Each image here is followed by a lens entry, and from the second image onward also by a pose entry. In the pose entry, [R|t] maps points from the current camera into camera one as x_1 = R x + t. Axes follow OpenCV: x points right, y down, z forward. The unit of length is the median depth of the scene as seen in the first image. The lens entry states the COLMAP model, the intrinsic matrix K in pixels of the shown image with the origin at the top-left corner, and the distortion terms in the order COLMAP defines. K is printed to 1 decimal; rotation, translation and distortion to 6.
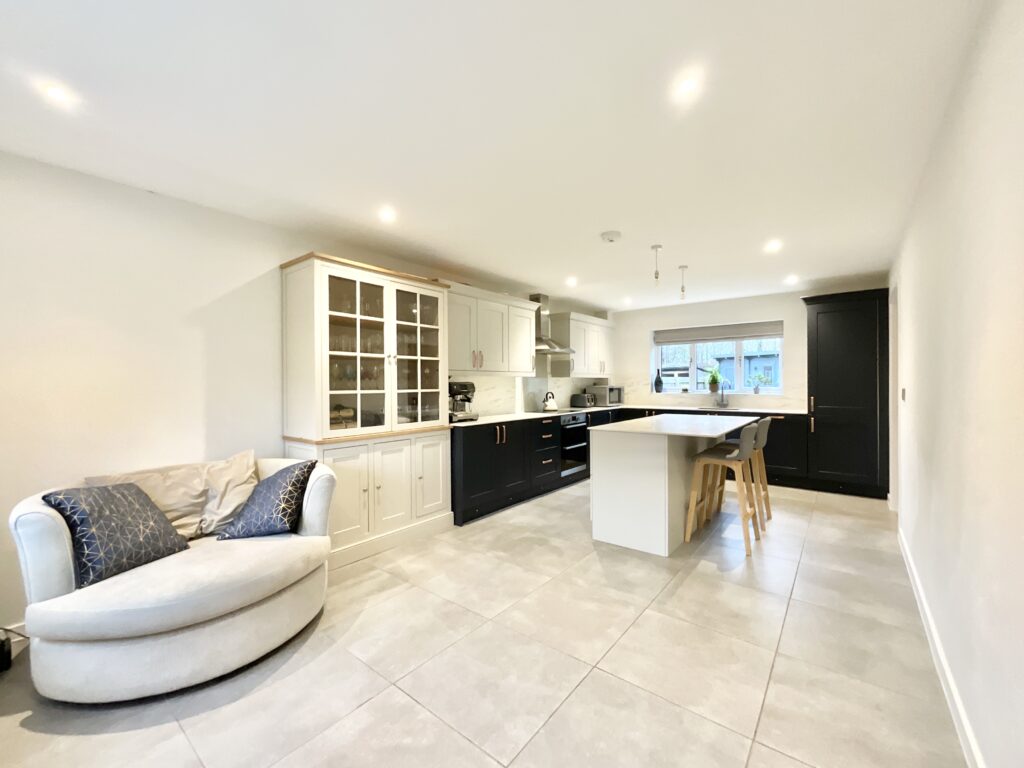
lens RADIAL K [[416.9, 0, 512.0], [0, 416.9, 384.0], [0, 0, 1]] dist [0.000662, 0.000332]
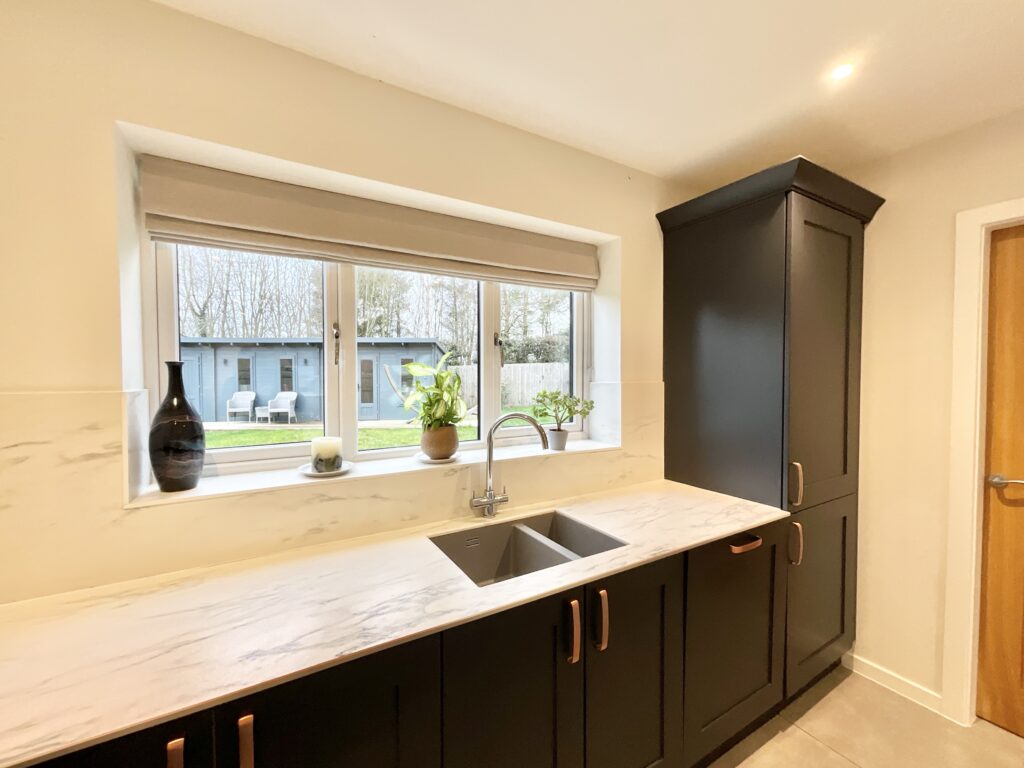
lens RADIAL K [[427.5, 0, 516.8], [0, 427.5, 381.1], [0, 0, 1]] dist [-0.001793, -0.000154]
pose [[0.348573, -0.007367, 0.937253, 0.415408], [-0.000107, 0.999969, 0.007900, -0.051479], [-0.937282, -0.002854, 0.348561, 1.441368]]
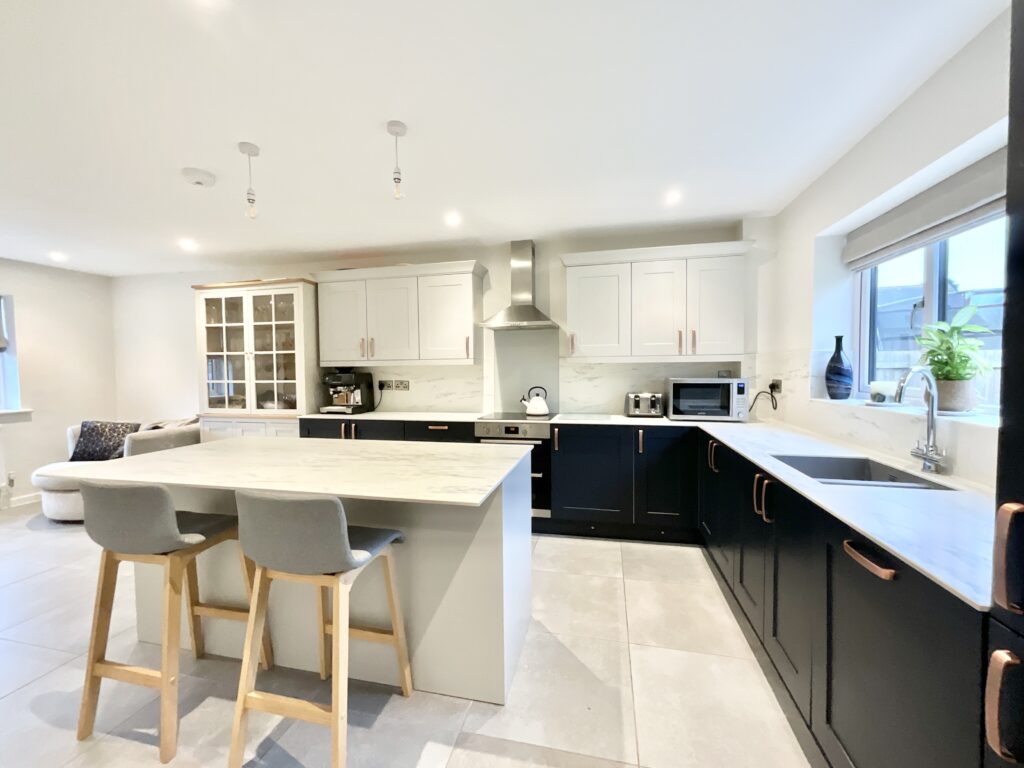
lens RADIAL K [[410.2, 0, 509.1], [0, 410.2, 383.7], [0, 0, 1]] dist [0.000368, 0.000084]
pose [[0.428805, 0.034688, -0.902731, 1.008113], [0.006513, 0.999118, 0.041486, -0.019081], [0.903374, -0.023669, 0.428200, 1.051930]]
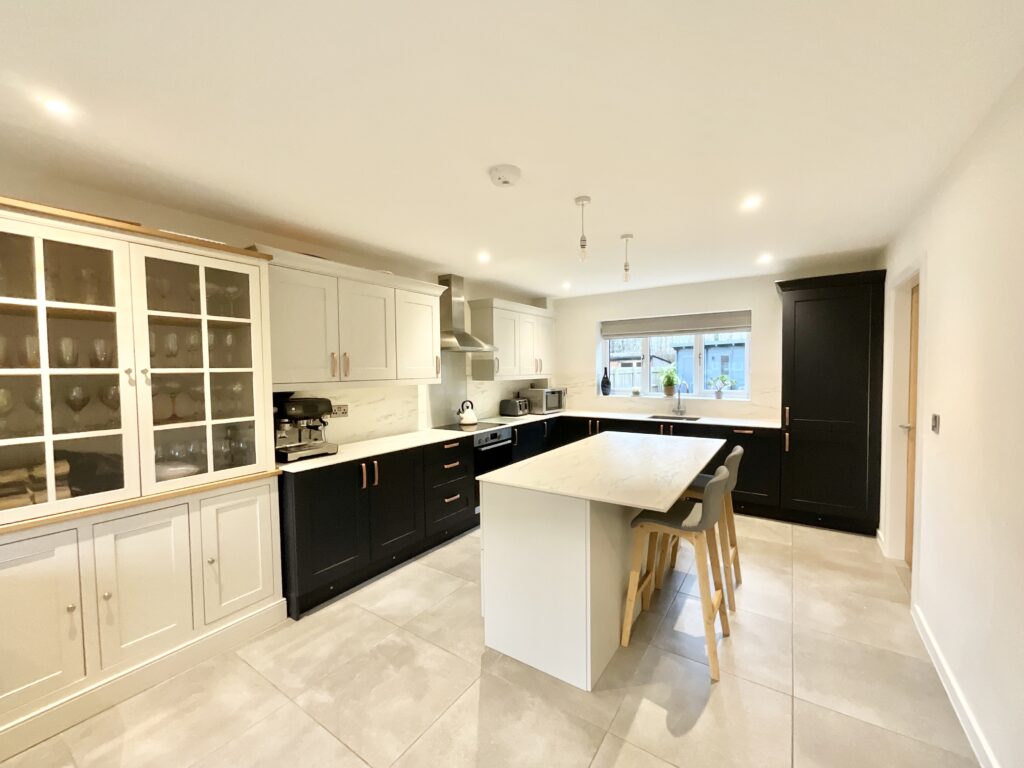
lens RADIAL K [[410.2, 0, 509.1], [0, 410.2, 383.7], [0, 0, 1]] dist [0.000368, 0.000084]
pose [[0.997403, -0.008681, 0.071491, 0.176806], [0.006333, 0.999435, 0.032997, -0.057693], [-0.071737, -0.032459, 0.996895, 0.342289]]
